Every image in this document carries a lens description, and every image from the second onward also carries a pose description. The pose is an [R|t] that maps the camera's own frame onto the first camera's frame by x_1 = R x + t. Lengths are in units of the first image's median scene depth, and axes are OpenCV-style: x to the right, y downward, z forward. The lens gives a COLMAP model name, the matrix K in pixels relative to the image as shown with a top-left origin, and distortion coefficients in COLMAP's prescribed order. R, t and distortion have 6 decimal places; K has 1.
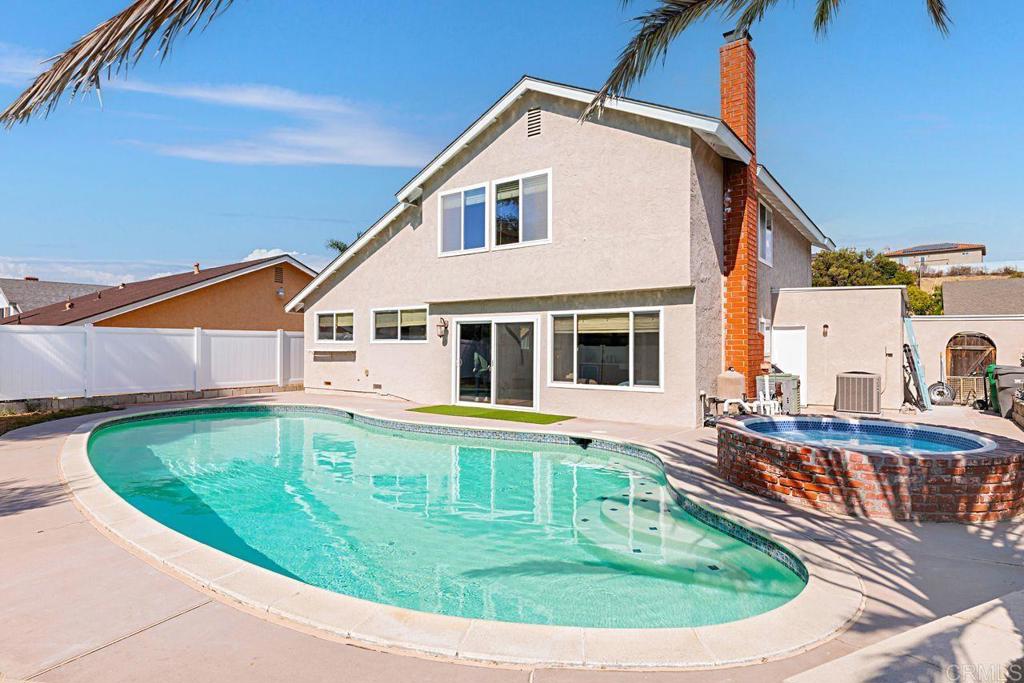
lens RADIAL K [[486.0, 0, 508.2], [0, 486.0, 338.4], [0, 0, 1]] dist [-0.000138, -0.000492]
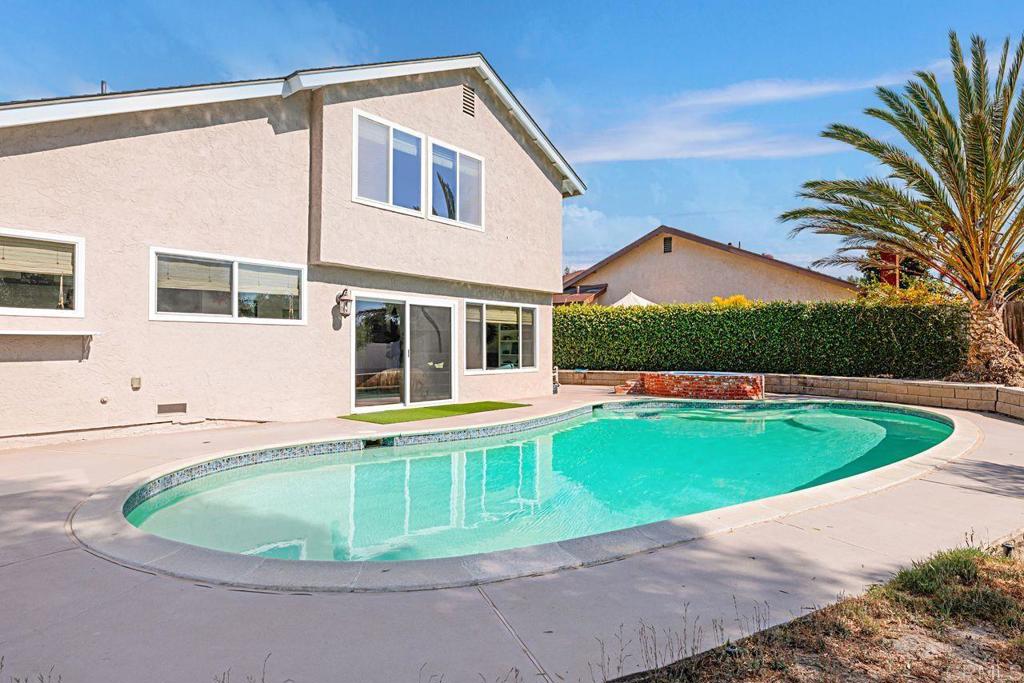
lens RADIAL K [[486.0, 0, 508.2], [0, 486.0, 338.4], [0, 0, 1]] dist [-0.000138, -0.000492]
pose [[0.202170, 0.015936, 0.979221, -0.827824], [-0.017028, 0.999774, -0.012755, 0.034996], [-0.979202, -0.014095, 0.202396, 0.691221]]
